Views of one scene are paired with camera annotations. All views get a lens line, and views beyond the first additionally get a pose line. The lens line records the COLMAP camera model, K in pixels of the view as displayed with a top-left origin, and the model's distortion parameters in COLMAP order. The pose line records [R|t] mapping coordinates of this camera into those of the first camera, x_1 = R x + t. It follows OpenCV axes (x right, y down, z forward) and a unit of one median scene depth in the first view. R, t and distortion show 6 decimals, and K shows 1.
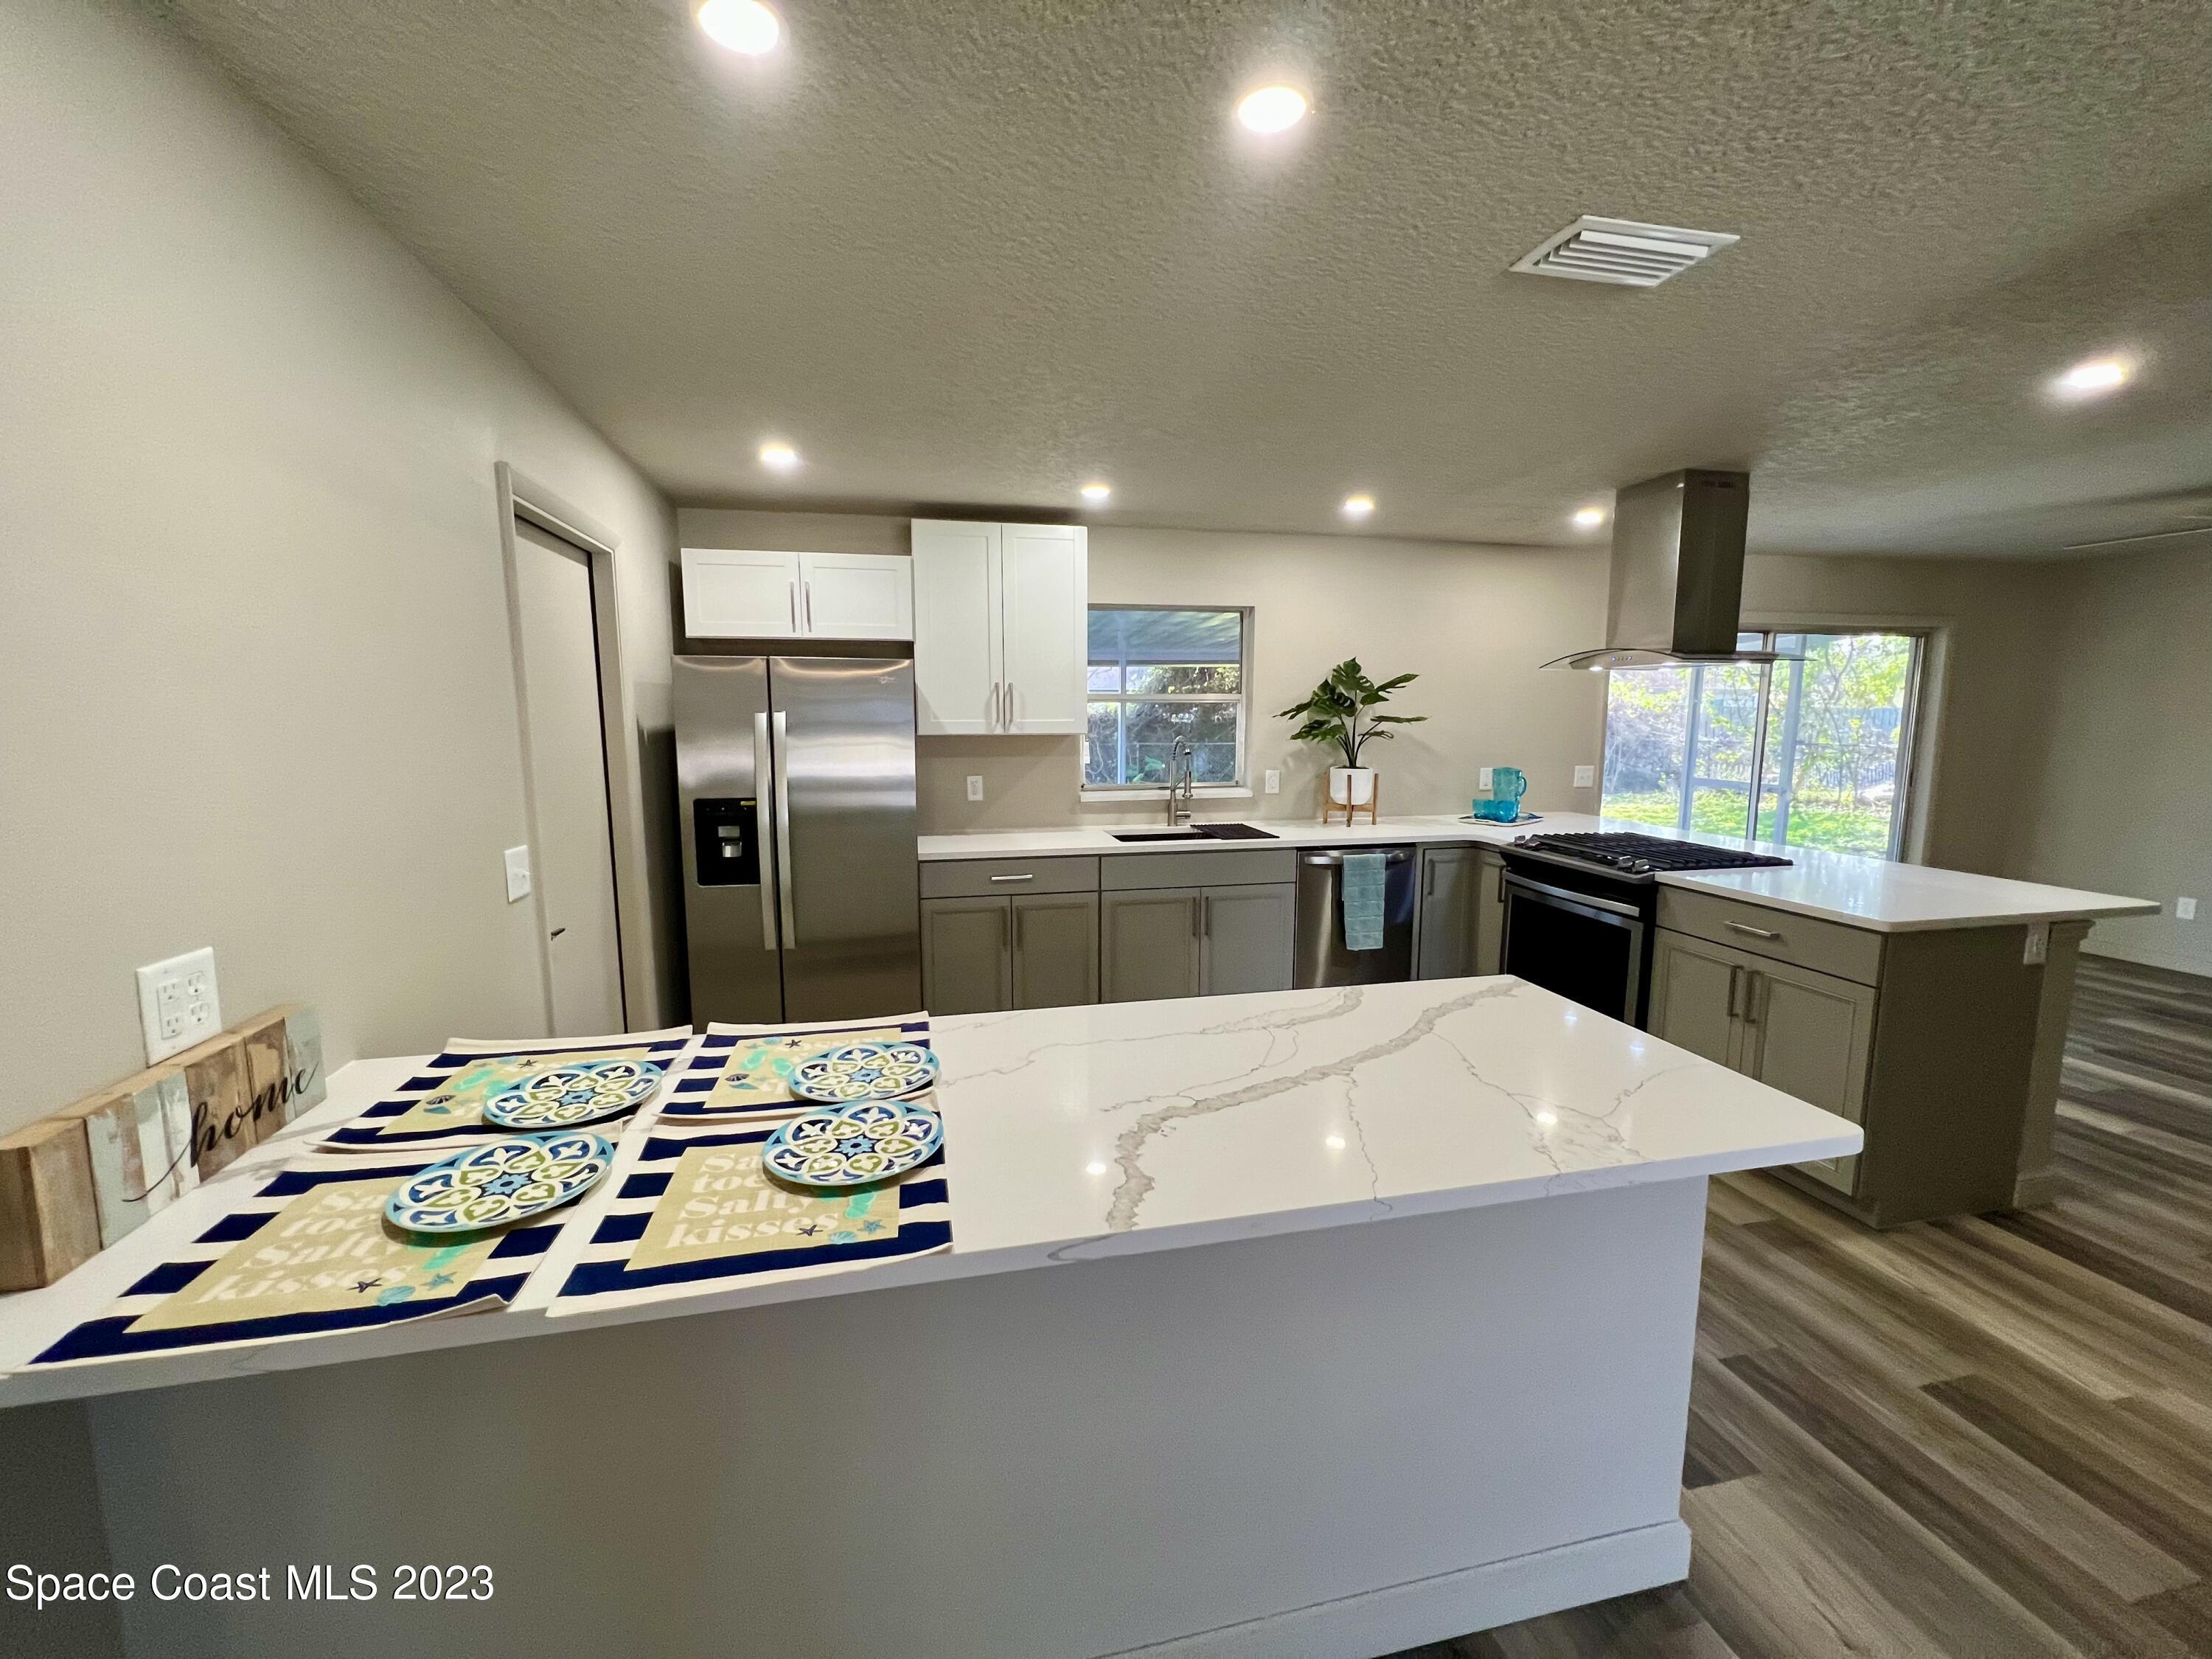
lens RADIAL K [[891.0, 0, 1098.7], [0, 891.0, 825.8], [0, 0, 1]] dist [-0.001719, 0.000311]
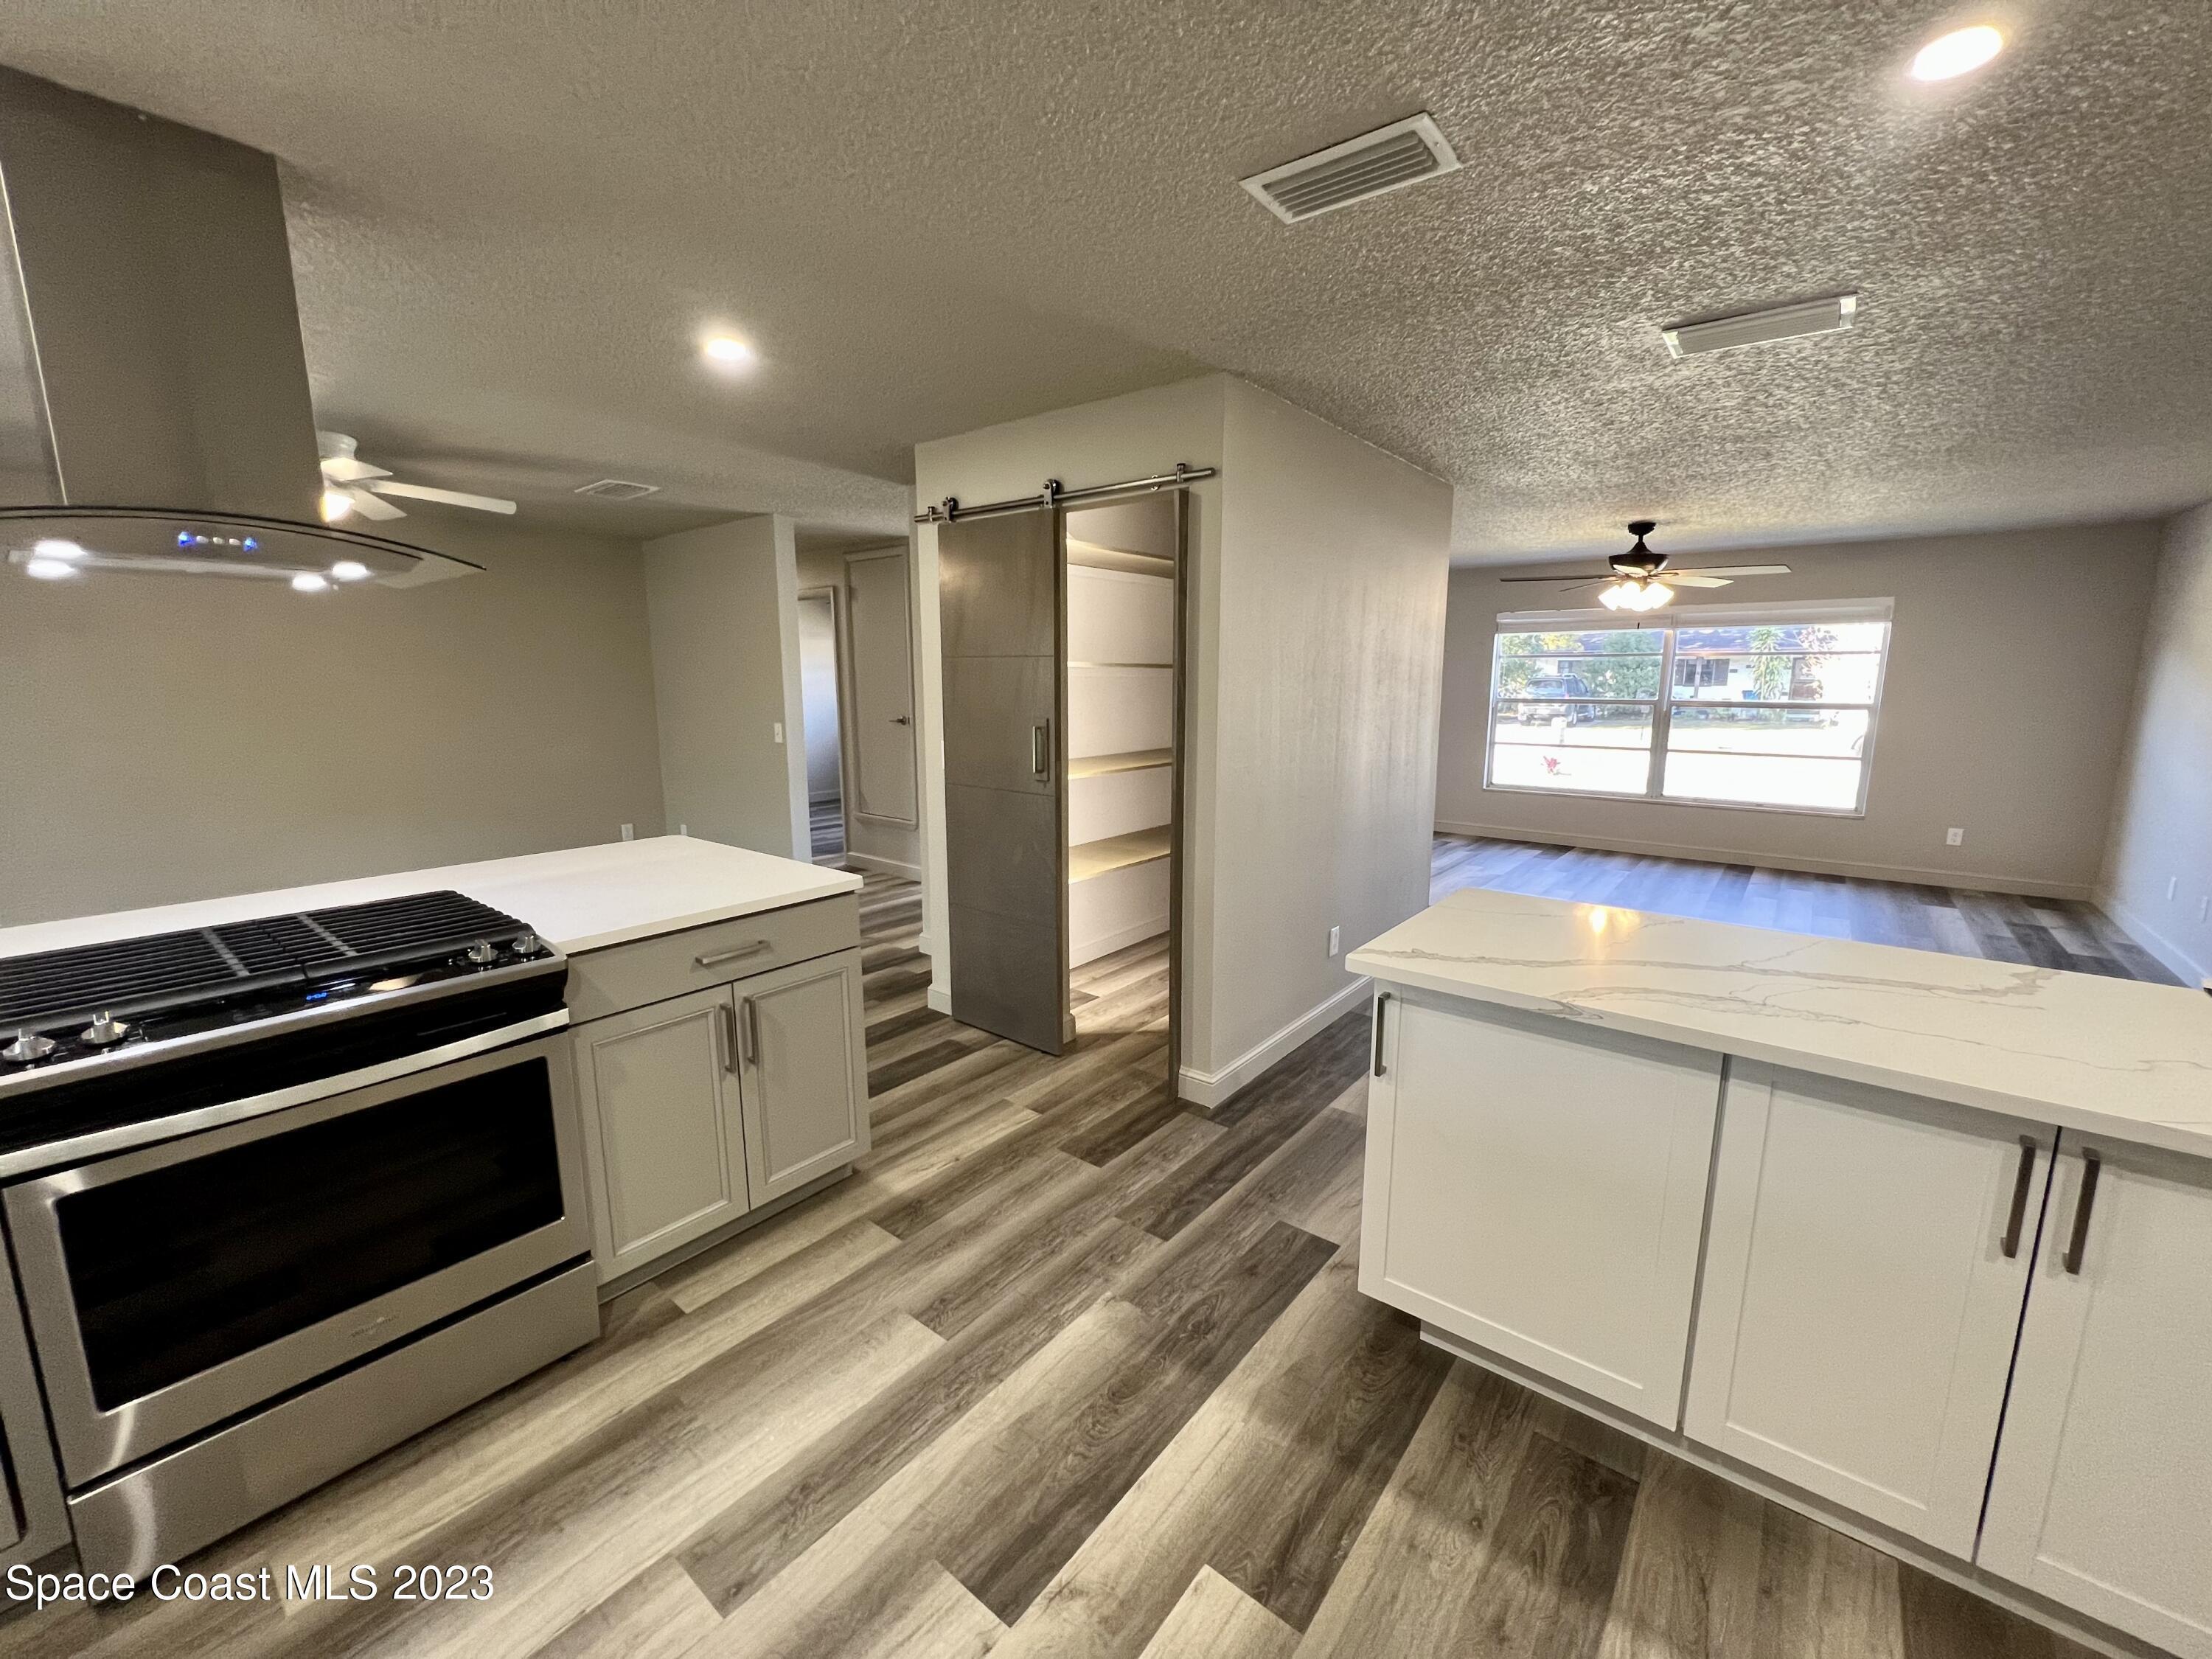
lens RADIAL K [[891.0, 0, 1103.1], [0, 891.0, 826.3], [0, 0, 1]] dist [-0.001719, 0.000311]
pose [[-0.624581, -0.130258, 0.770020, -0.062879], [0.103772, 0.963406, 0.247143, -0.220051], [-0.774035, 0.234267, -0.588208, 1.800591]]
